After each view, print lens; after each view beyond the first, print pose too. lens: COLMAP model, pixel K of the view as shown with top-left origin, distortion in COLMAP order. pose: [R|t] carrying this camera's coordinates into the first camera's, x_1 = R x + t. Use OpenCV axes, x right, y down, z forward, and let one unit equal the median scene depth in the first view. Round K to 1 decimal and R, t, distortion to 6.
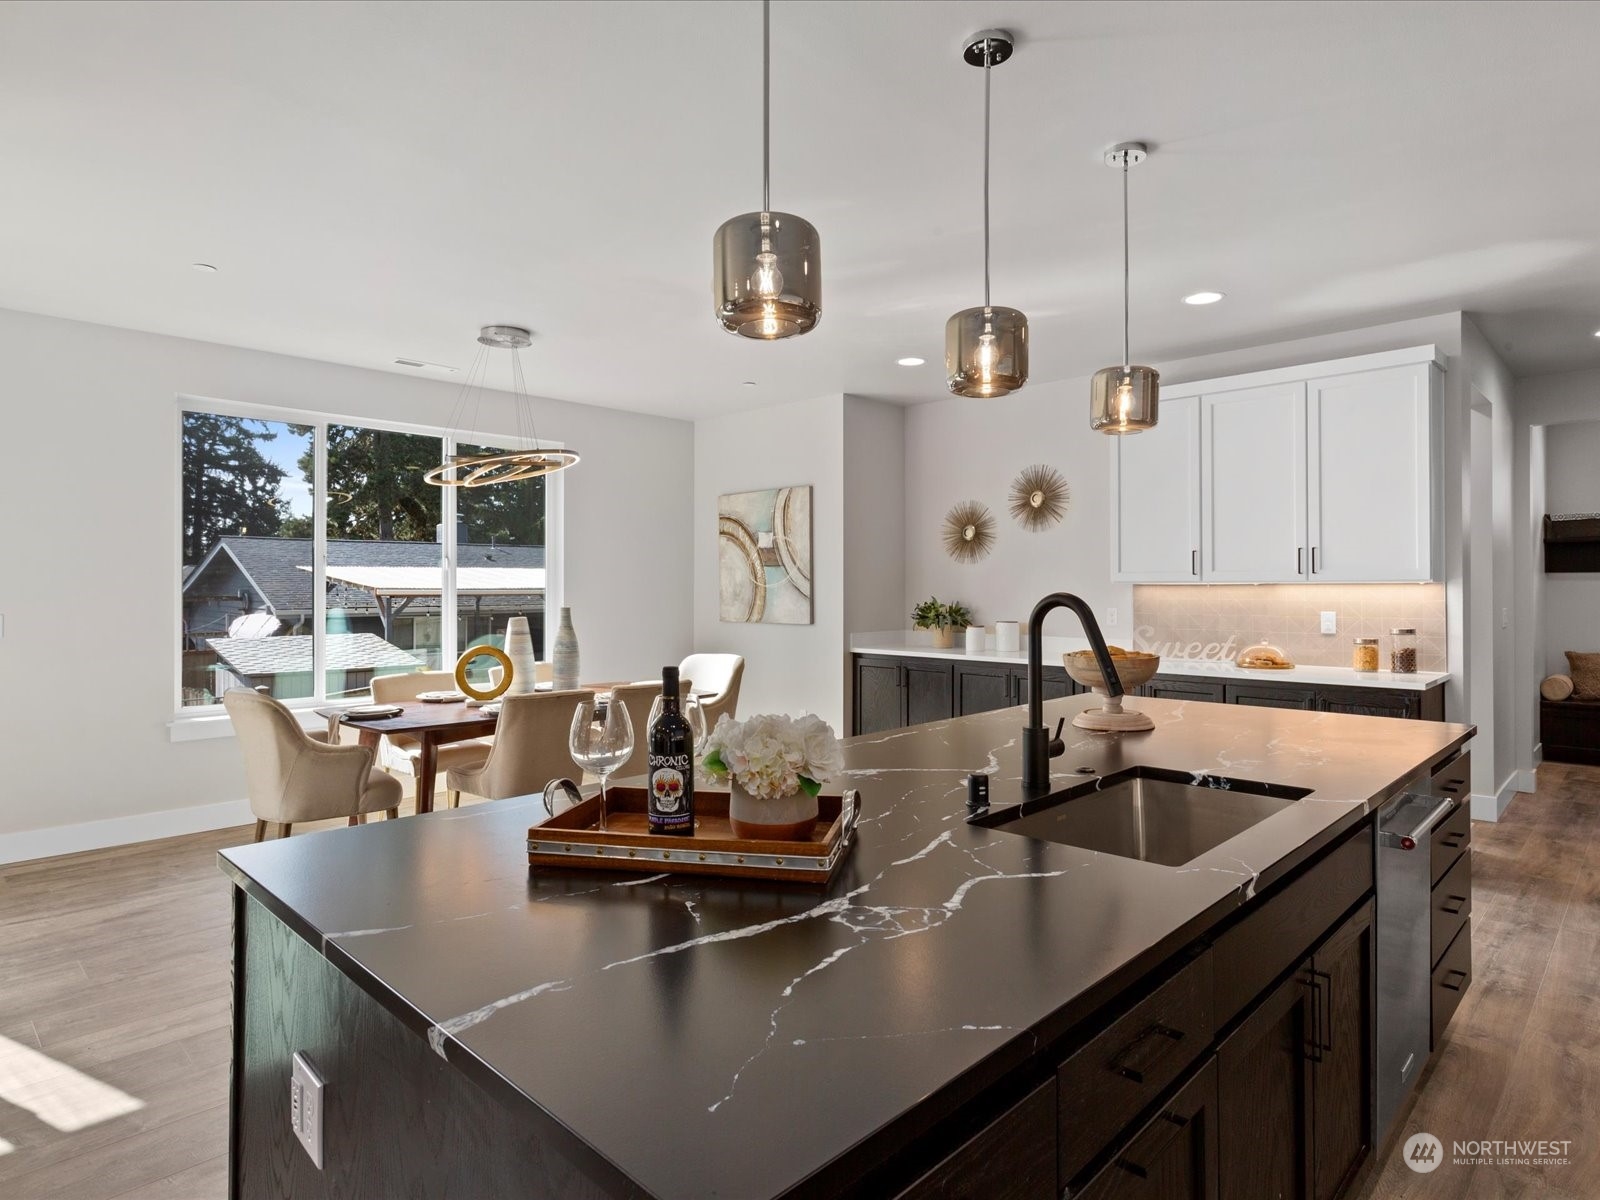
lens RADIAL K [[859.5, 0, 754.0], [0, 859.5, 594.4], [0, 0, 1]] dist [-0.002949, 0.004788]
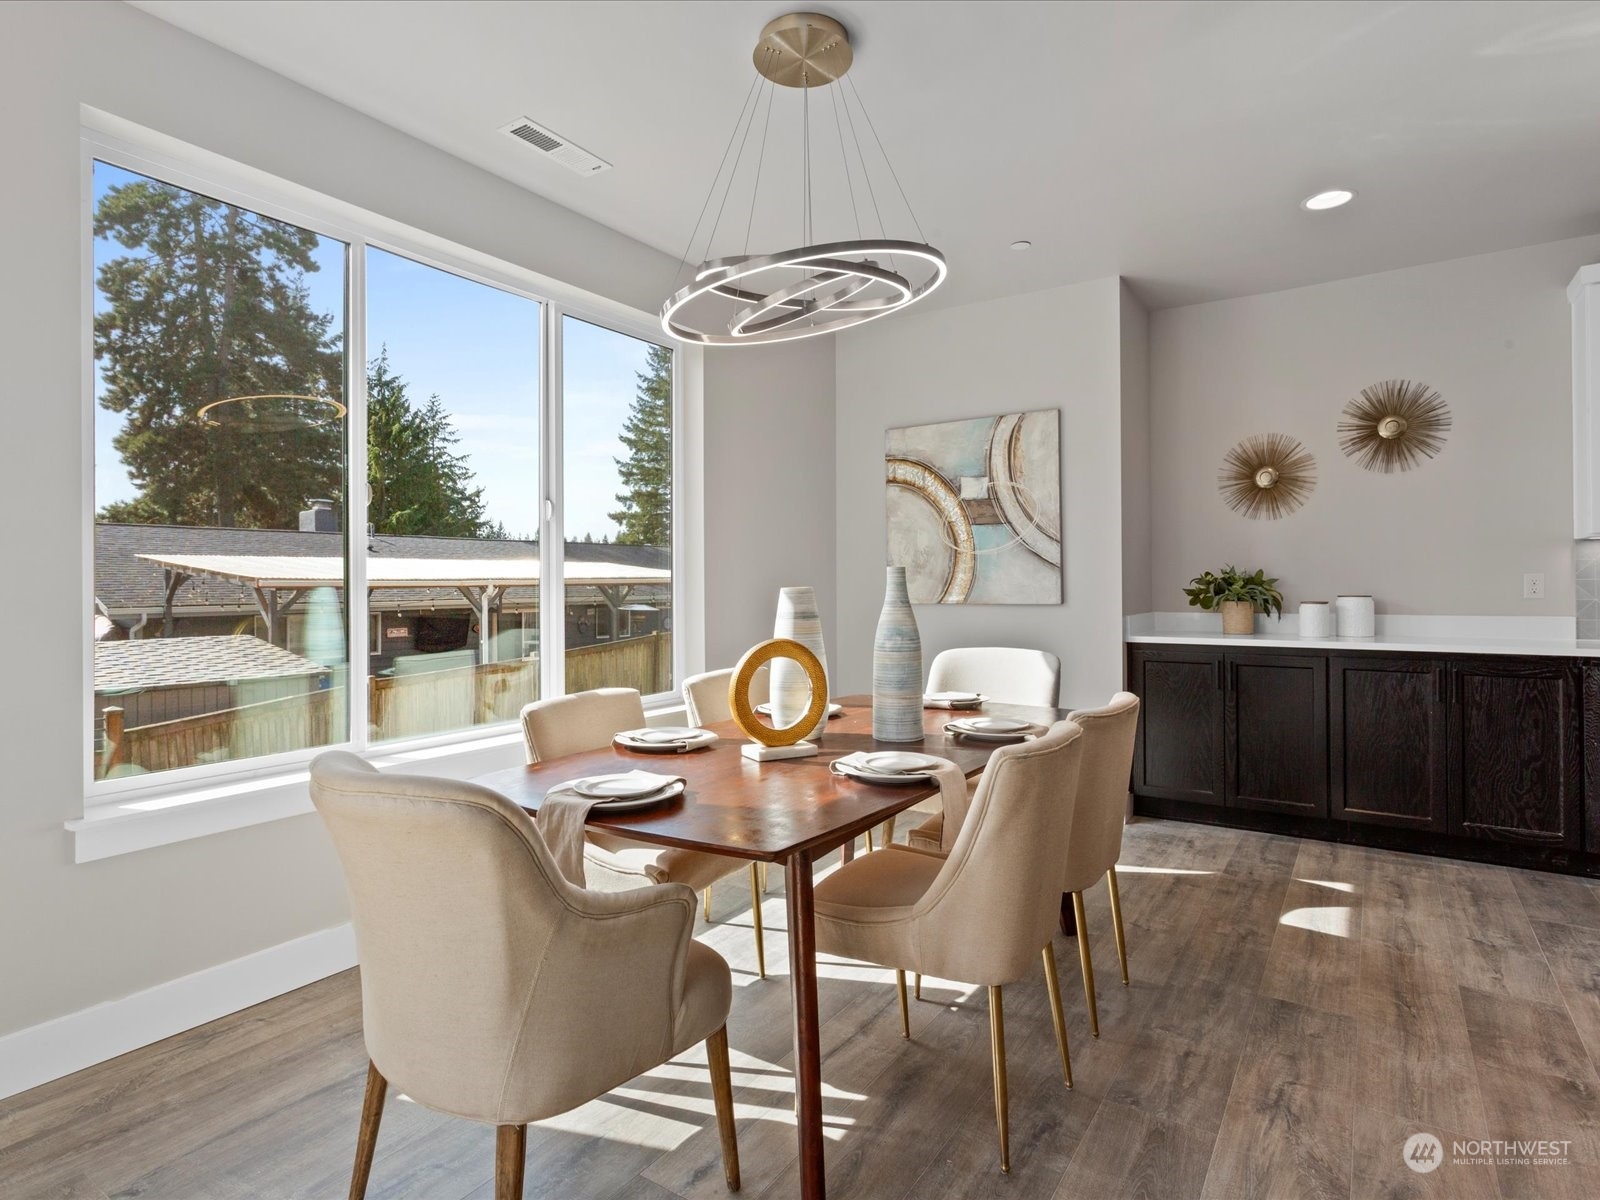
lens RADIAL K [[859.5, 0, 787.5], [0, 859.5, 585.4], [0, 0, 1]] dist [-0.002949, 0.004788]
pose [[0.983395, -0.005622, 0.181388, -0.272949], [0.006924, 0.999955, -0.006546, 0.021099], [-0.181343, 0.007693, 0.983390, 0.337322]]
